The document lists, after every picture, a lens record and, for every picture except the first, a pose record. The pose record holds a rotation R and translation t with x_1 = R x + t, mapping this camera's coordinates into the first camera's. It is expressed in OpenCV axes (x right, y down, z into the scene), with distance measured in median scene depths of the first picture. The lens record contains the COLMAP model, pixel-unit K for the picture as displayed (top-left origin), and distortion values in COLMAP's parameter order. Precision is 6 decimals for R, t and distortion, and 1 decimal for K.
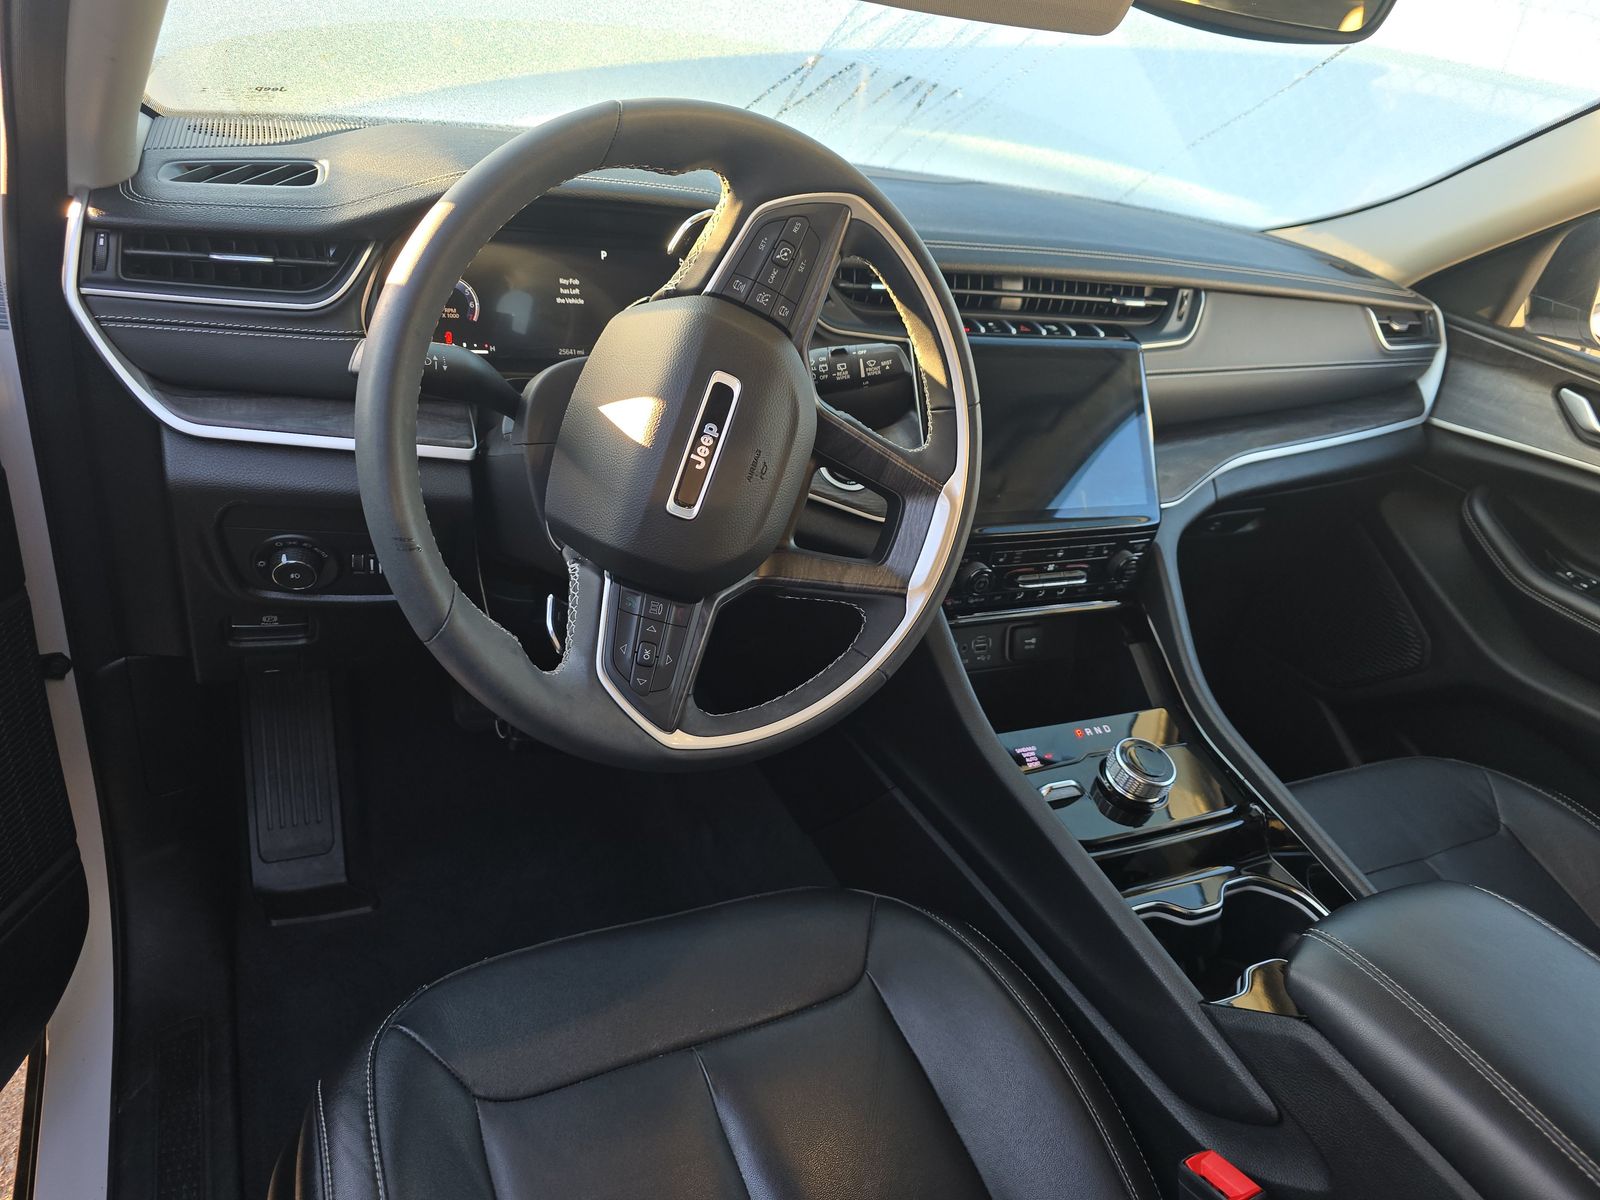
lens RADIAL K [[988.8, 0, 800.0], [0, 988.8, 600.0], [0, 0, 1]] dist [0.007188, 0.000555]
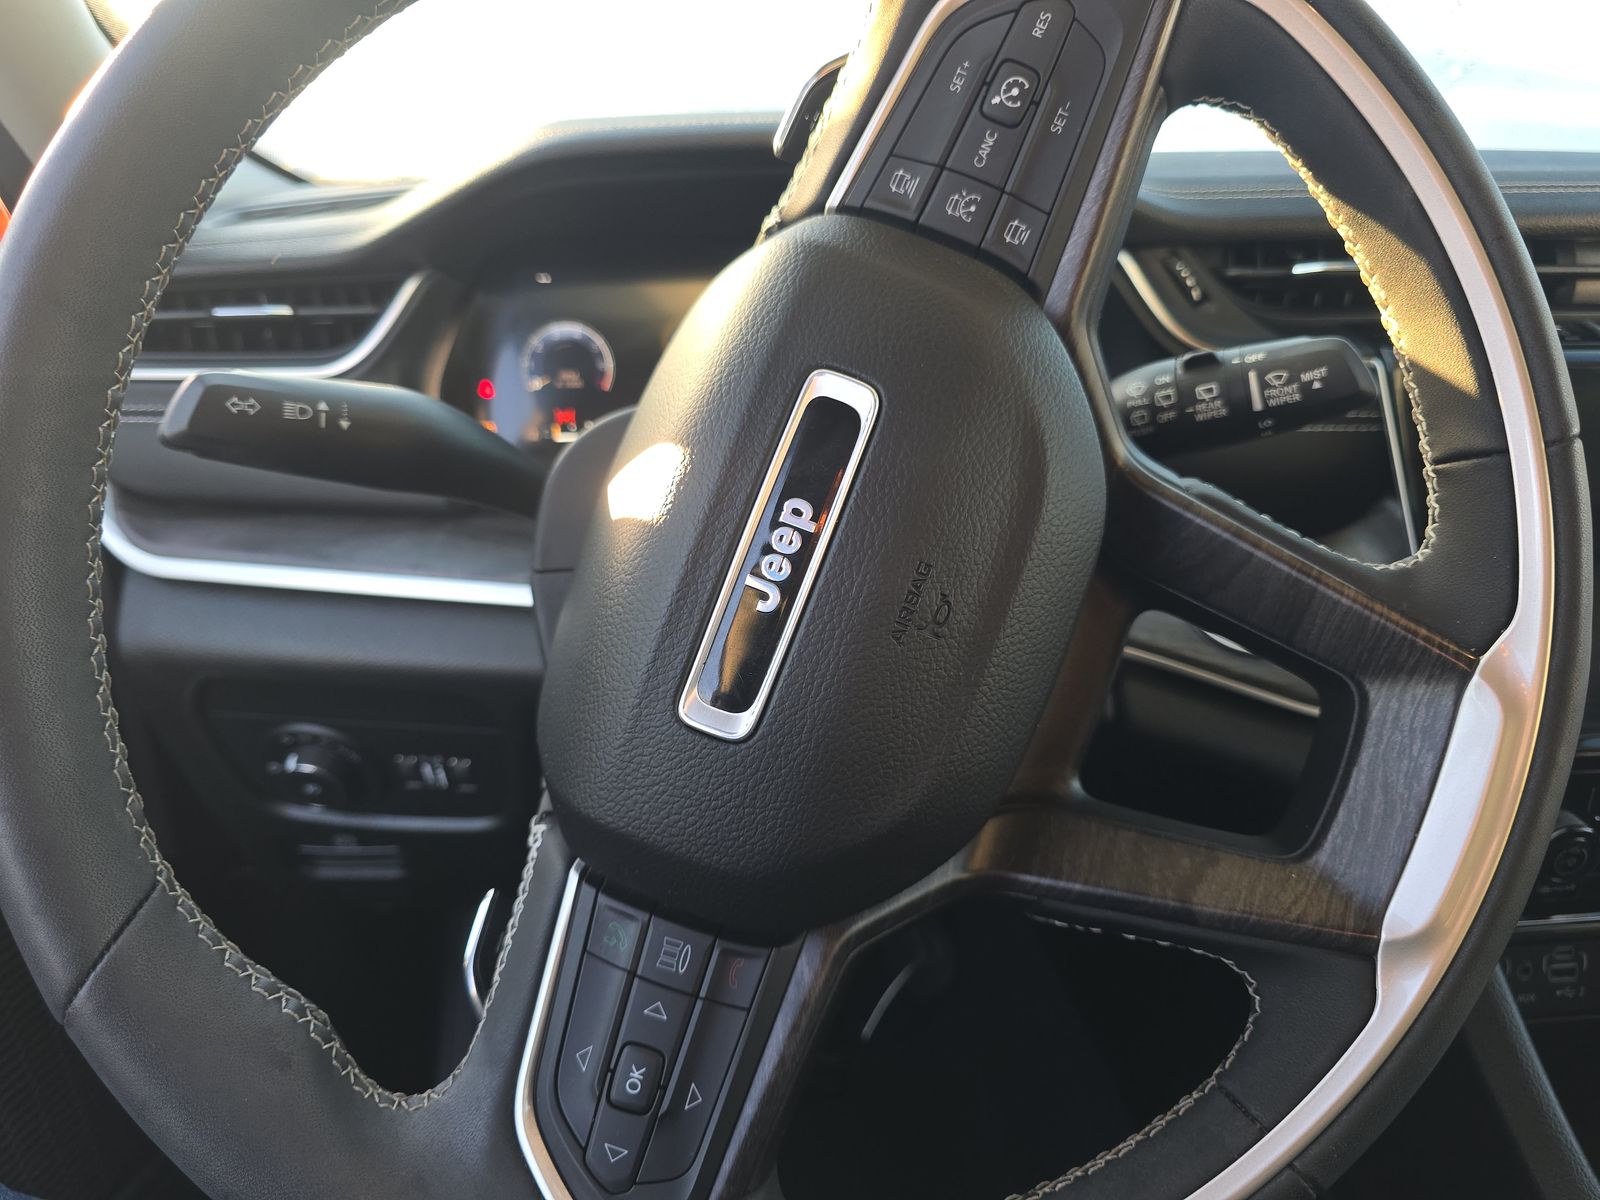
lens RADIAL K [[1108.1, 0, 800.0], [0, 1108.1, 600.0], [0, 0, 1]] dist [-0.007624, -0.002094]
pose [[0.924132, -0.013427, -0.381838, 0.067822], [-0.045336, 0.988468, -0.144482, -0.064441], [0.379375, 0.150831, 0.912866, 0.521652]]
